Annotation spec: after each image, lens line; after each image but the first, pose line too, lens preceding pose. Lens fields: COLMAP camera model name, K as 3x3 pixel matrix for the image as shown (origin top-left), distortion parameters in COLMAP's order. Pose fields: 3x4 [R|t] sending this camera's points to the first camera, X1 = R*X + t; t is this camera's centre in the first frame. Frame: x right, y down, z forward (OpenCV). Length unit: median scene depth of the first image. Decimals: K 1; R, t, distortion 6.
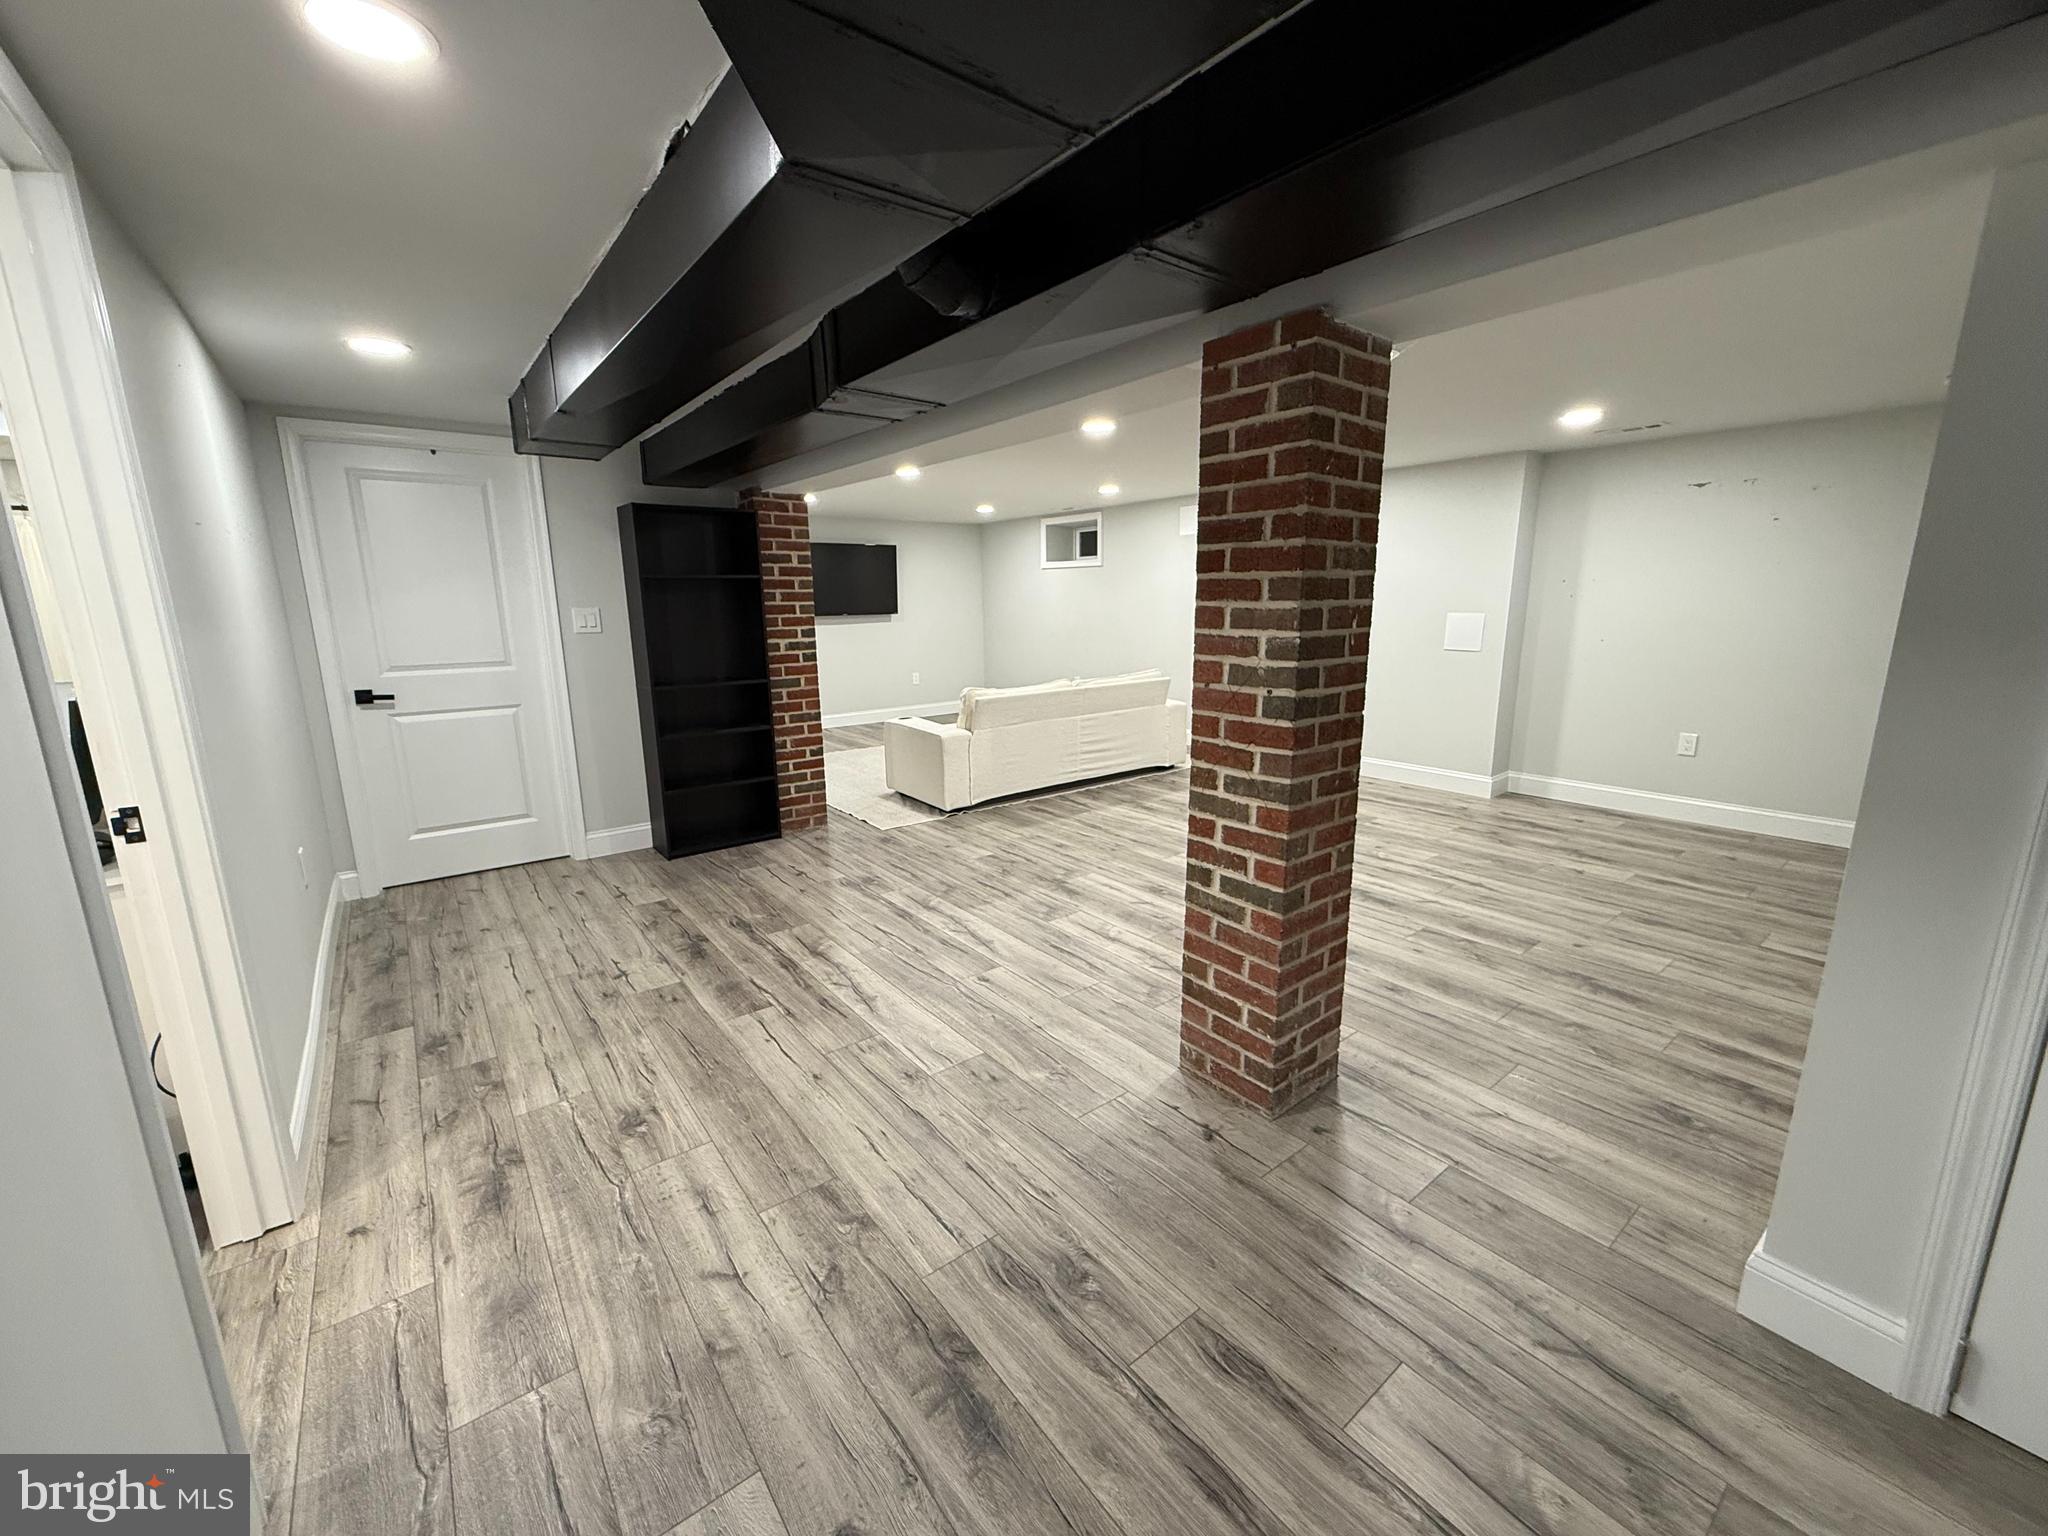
lens RADIAL K [[814.2, 0, 1017.8], [0, 814.2, 768.6], [0, 0, 1]] dist [-0.001679, 0.000278]
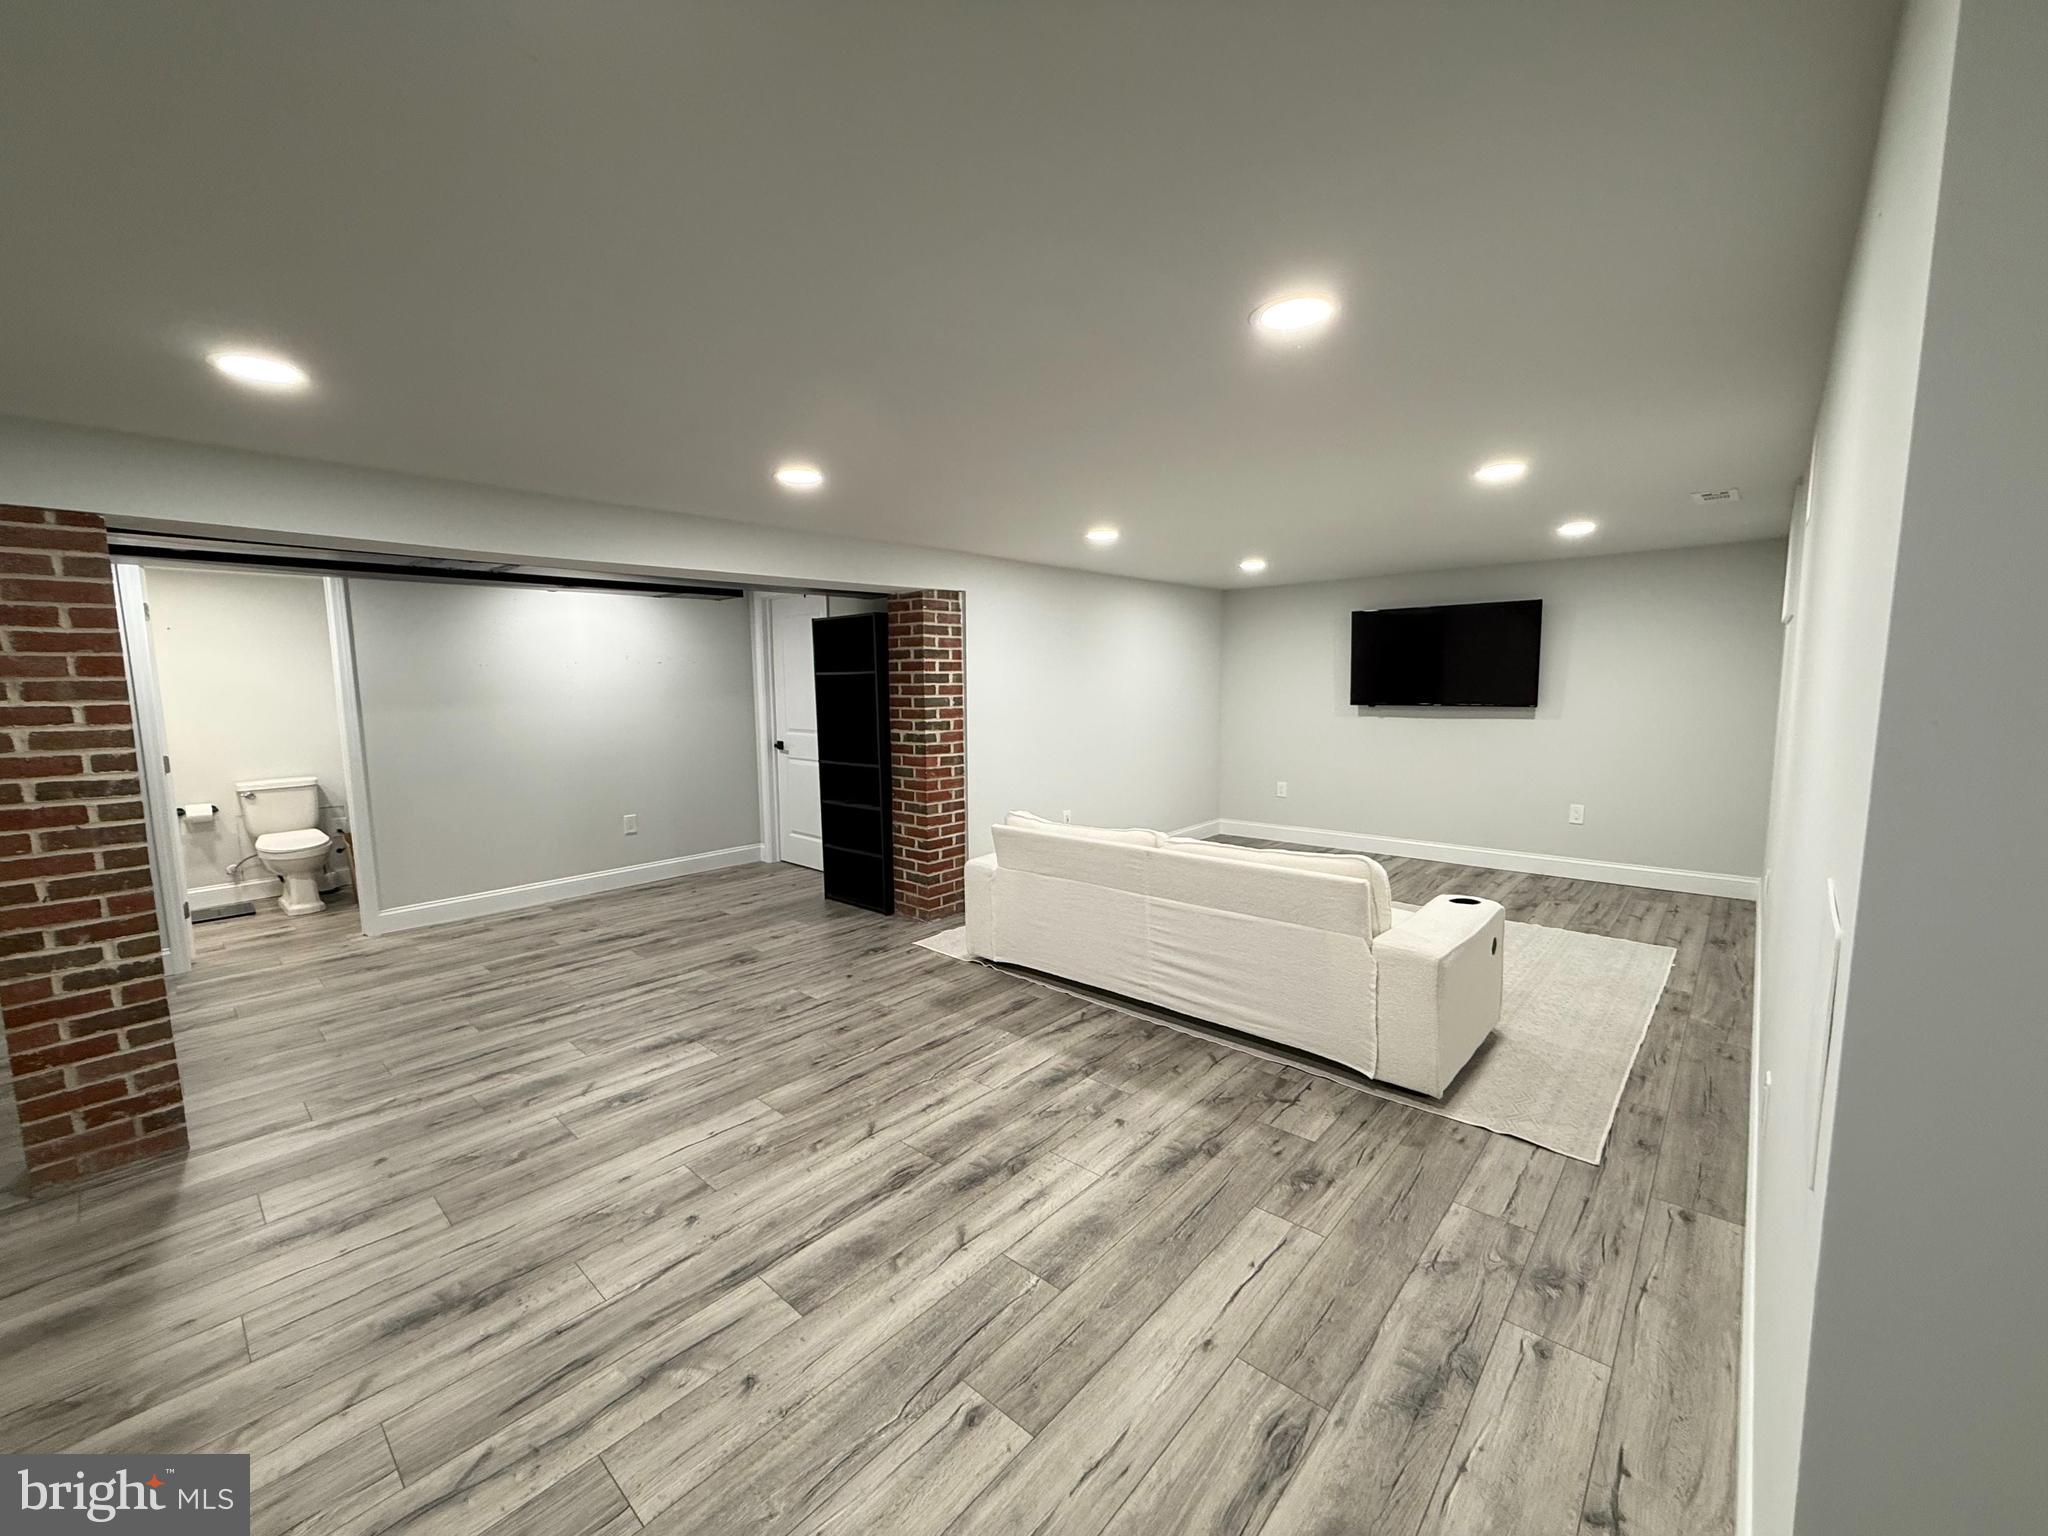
lens RADIAL K [[814.2, 0, 1017.8], [0, 814.2, 768.6], [0, 0, 1]] dist [-0.001679, 0.000278]
pose [[0.175152, 0.120570, -0.977131, 1.065593], [-0.191890, 0.977621, 0.086234, -0.320193], [0.965660, 0.172397, 0.194369, 1.324483]]
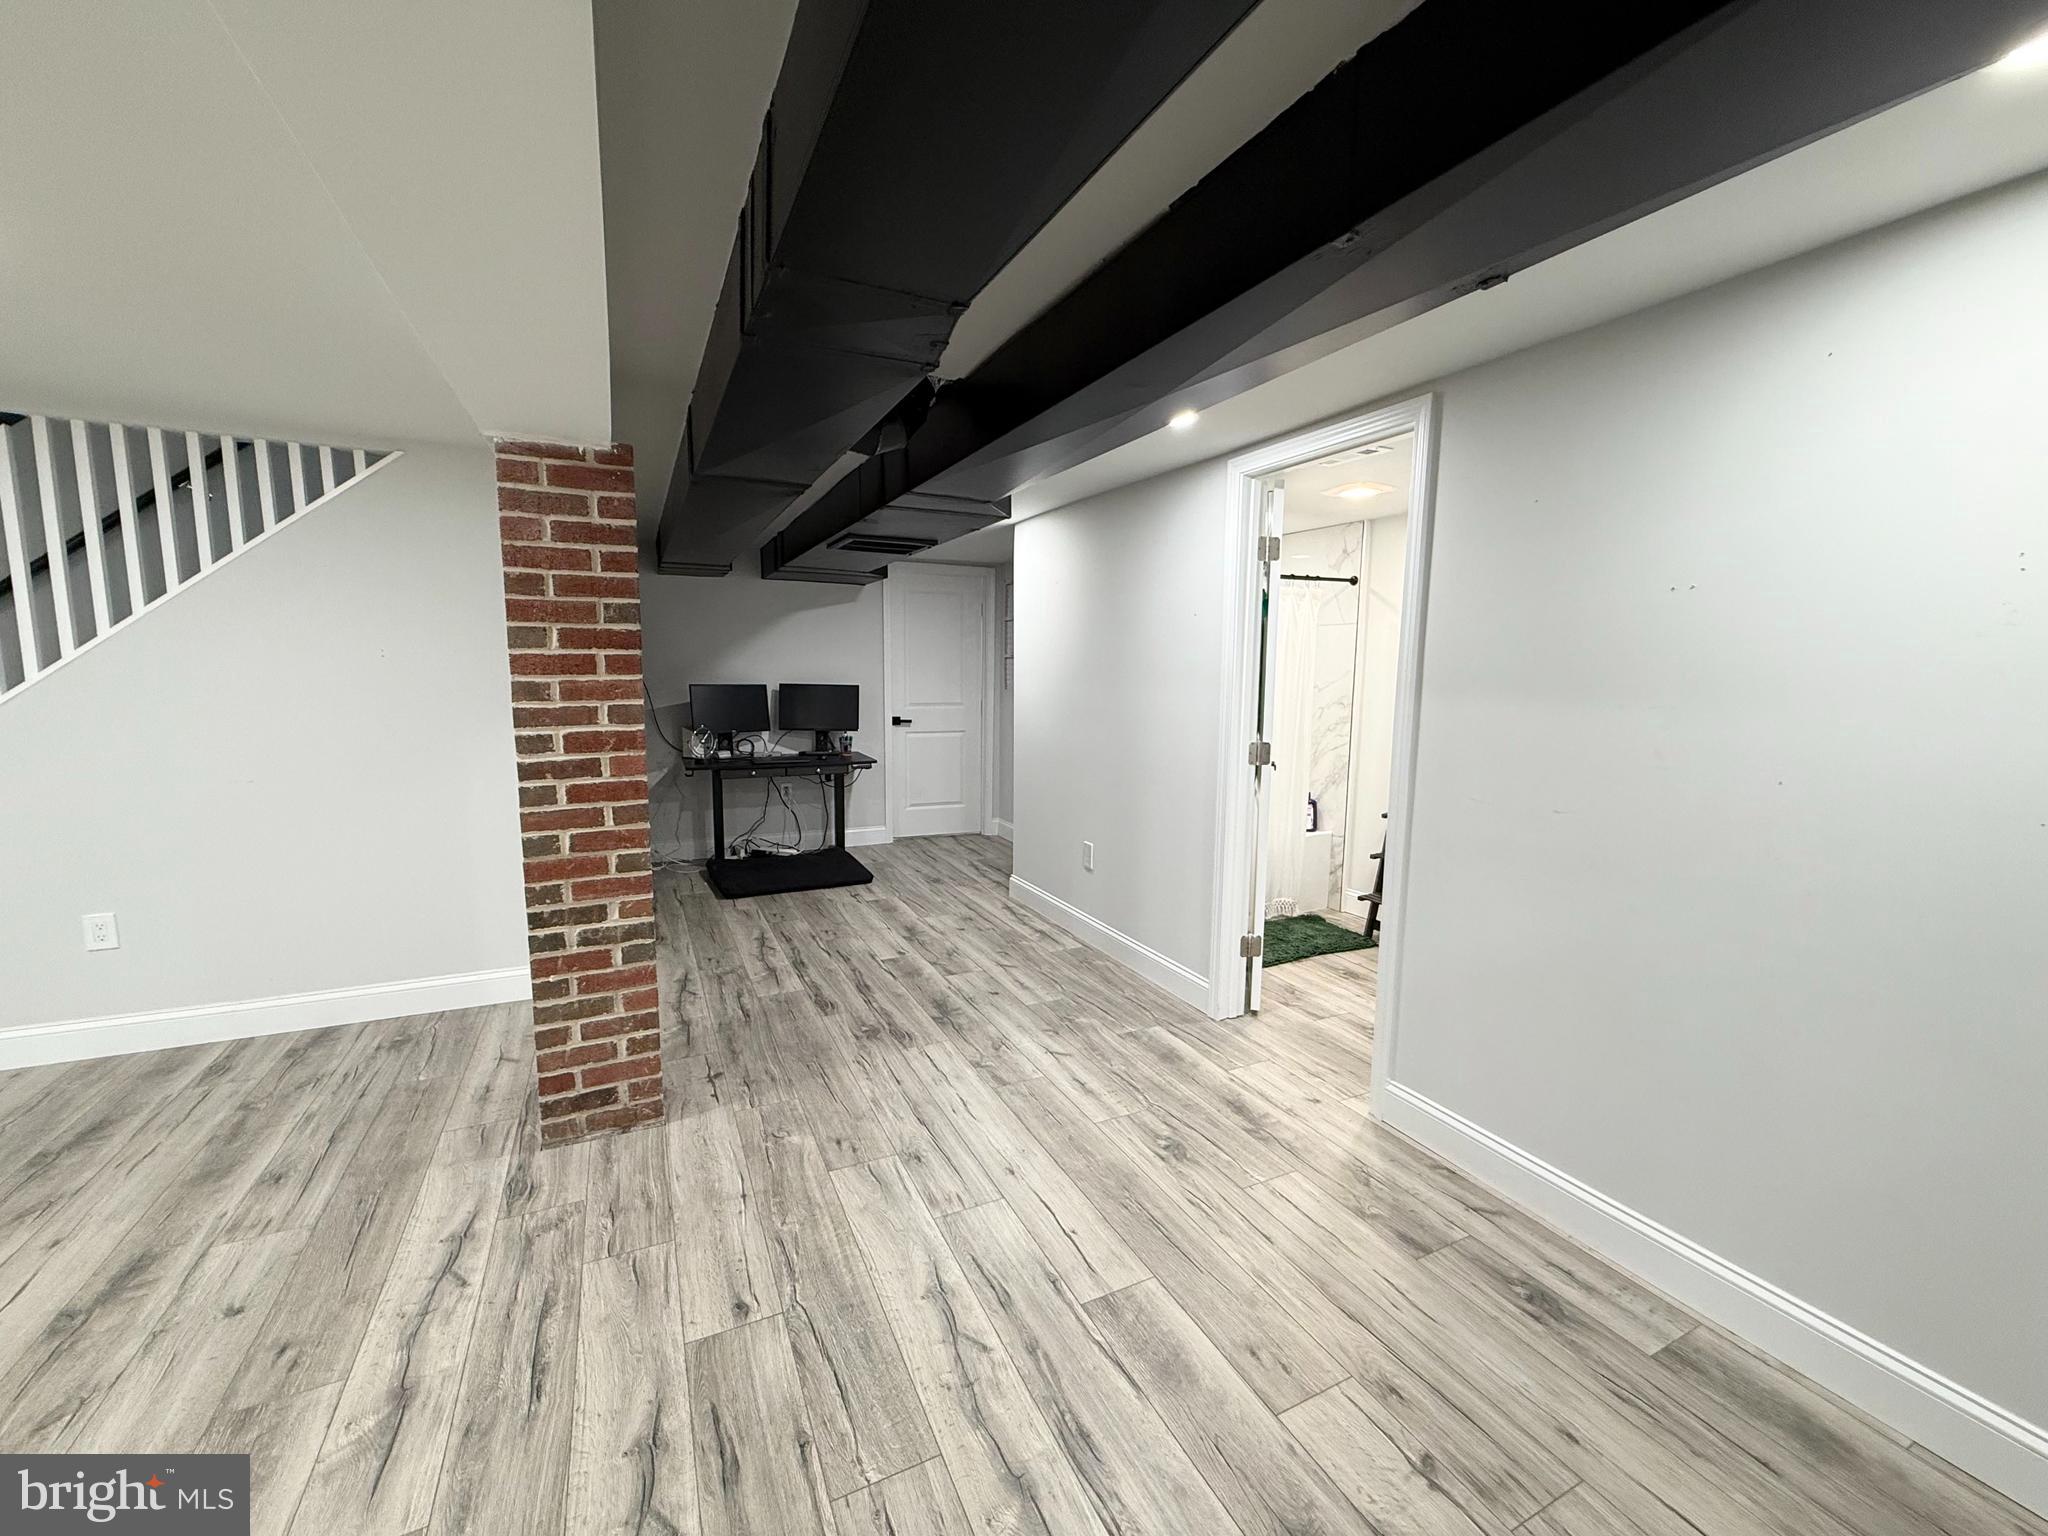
lens RADIAL K [[814.2, 0, 1017.8], [0, 814.2, 768.6], [0, 0, 1]] dist [-0.001679, 0.000278]
pose [[-0.978671, -0.025397, 0.203859, -0.312248], [0.042011, 0.946617, 0.319612, -0.263022], [-0.201093, 0.321359, -0.925359, 1.233892]]
